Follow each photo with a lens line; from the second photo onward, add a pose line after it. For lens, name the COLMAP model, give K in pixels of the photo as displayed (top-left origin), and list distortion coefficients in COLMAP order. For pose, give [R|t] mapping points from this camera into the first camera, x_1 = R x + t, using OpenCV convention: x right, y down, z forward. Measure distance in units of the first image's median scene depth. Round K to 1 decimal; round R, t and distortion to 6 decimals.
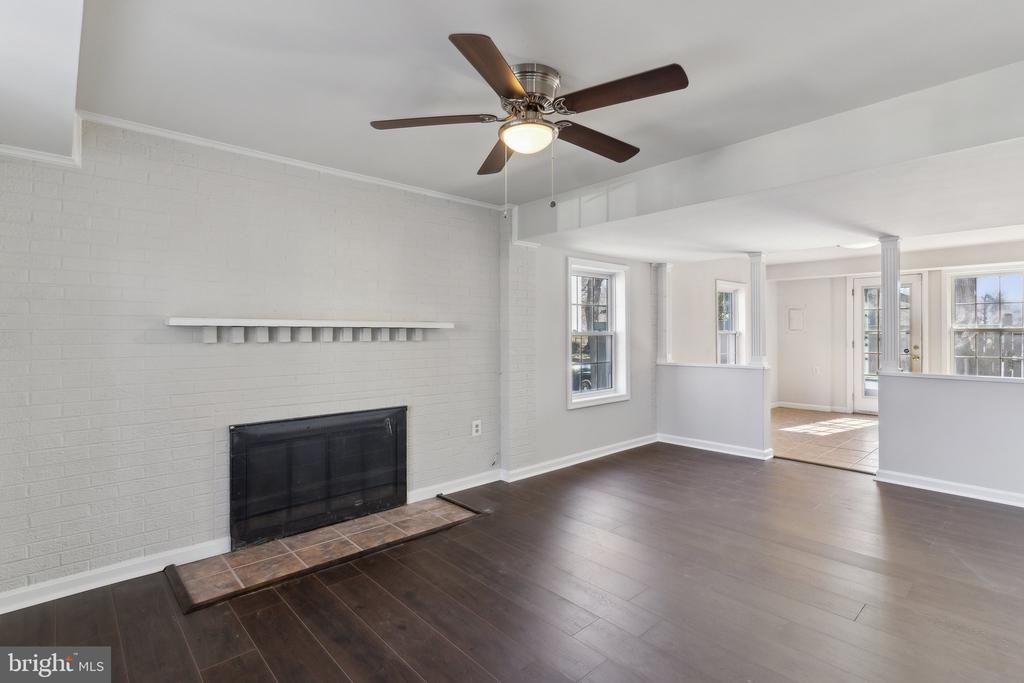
lens RADIAL K [[491.4, 0, 517.3], [0, 491.4, 331.9], [0, 0, 1]] dist [0.000140, 0.000001]
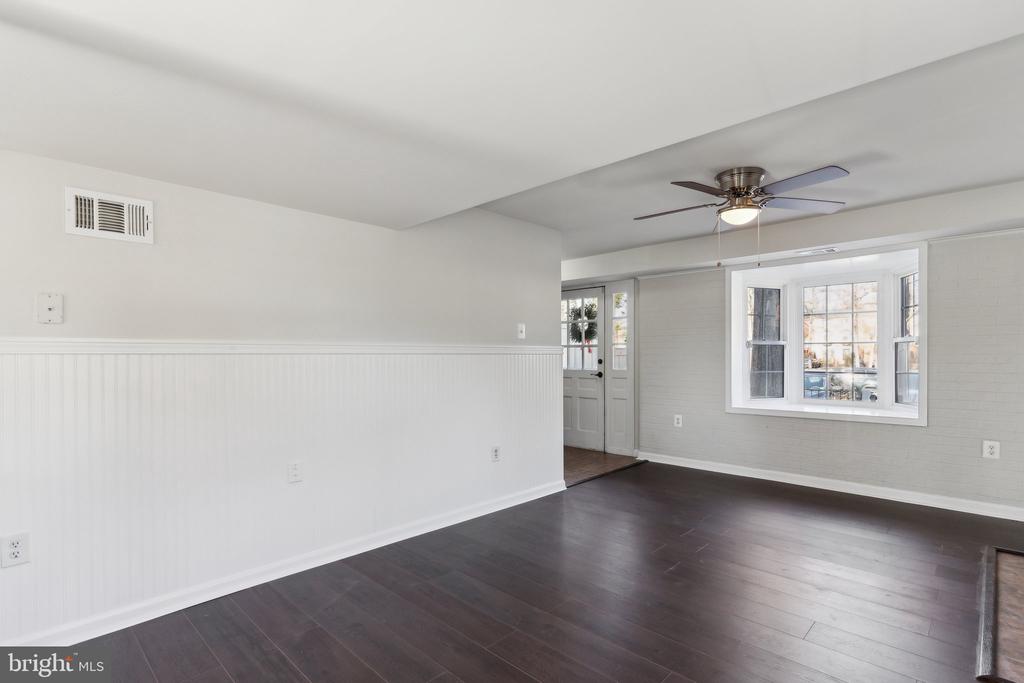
lens RADIAL K [[489.7, 0, 525.4], [0, 489.7, 361.0], [0, 0, 1]] dist [-0.000344, -0.000141]
pose [[-0.997583, 0.007853, -0.069040, 0.394739], [0.006917, 0.999881, 0.013780, 0.007987], [0.069140, 0.013269, -0.997519, 1.244828]]
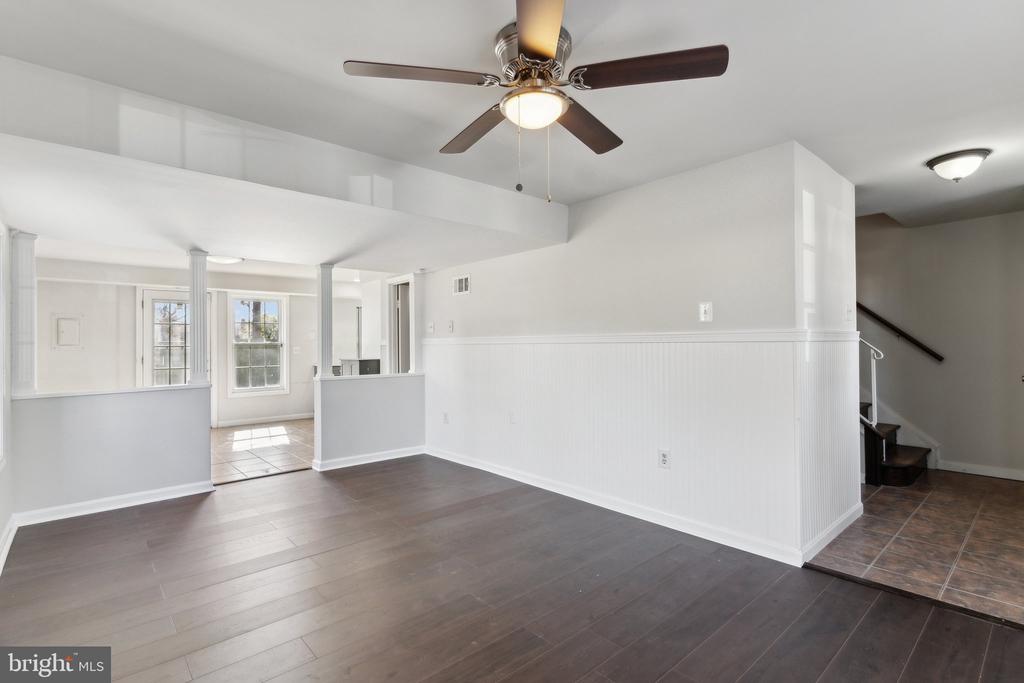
lens RADIAL K [[489.9, 0, 518.2], [0, 489.9, 347.4], [0, 0, 1]] dist [0.001978, 0.000179]
pose [[0.011386, -0.002420, 0.999932, -0.430772], [0.010143, 0.999946, 0.002305, 0.010872], [-0.999884, 0.010116, 0.011410, 0.525906]]
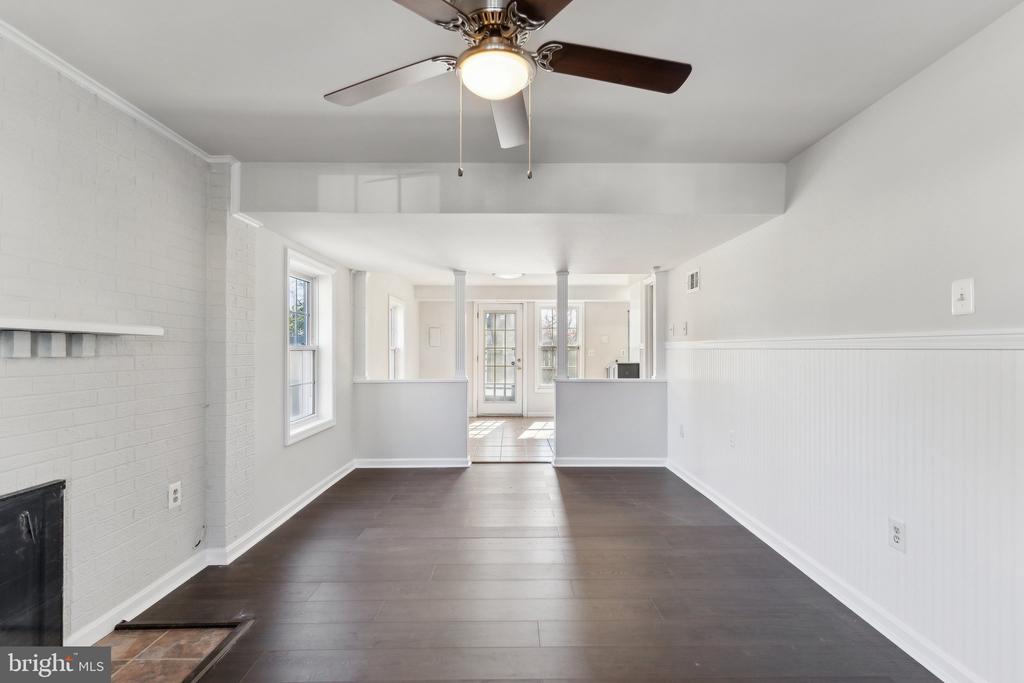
lens RADIAL K [[489.9, 0, 518.2], [0, 489.9, 347.4], [0, 0, 1]] dist [0.001978, 0.000179]
pose [[0.665808, 0.006023, 0.746099, -0.258671], [-0.001860, 0.999978, -0.006412, 0.009537], [-0.746121, 0.002882, 0.665805, 0.249649]]
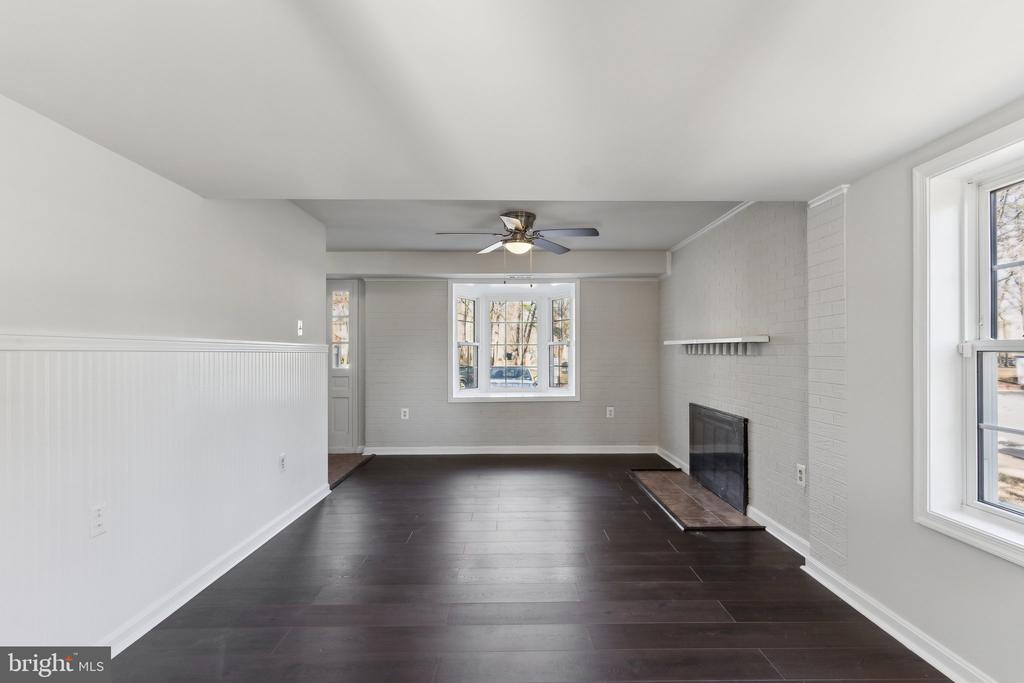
lens RADIAL K [[485.9, 0, 515.6], [0, 485.9, 350.8], [0, 0, 1]] dist [0.002114, 0.000236]
pose [[-0.667402, 0.002258, -0.744694, 0.745887], [0.004583, 0.999989, -0.001075, 0.007530], [0.744684, -0.004131, -0.667405, 1.162728]]
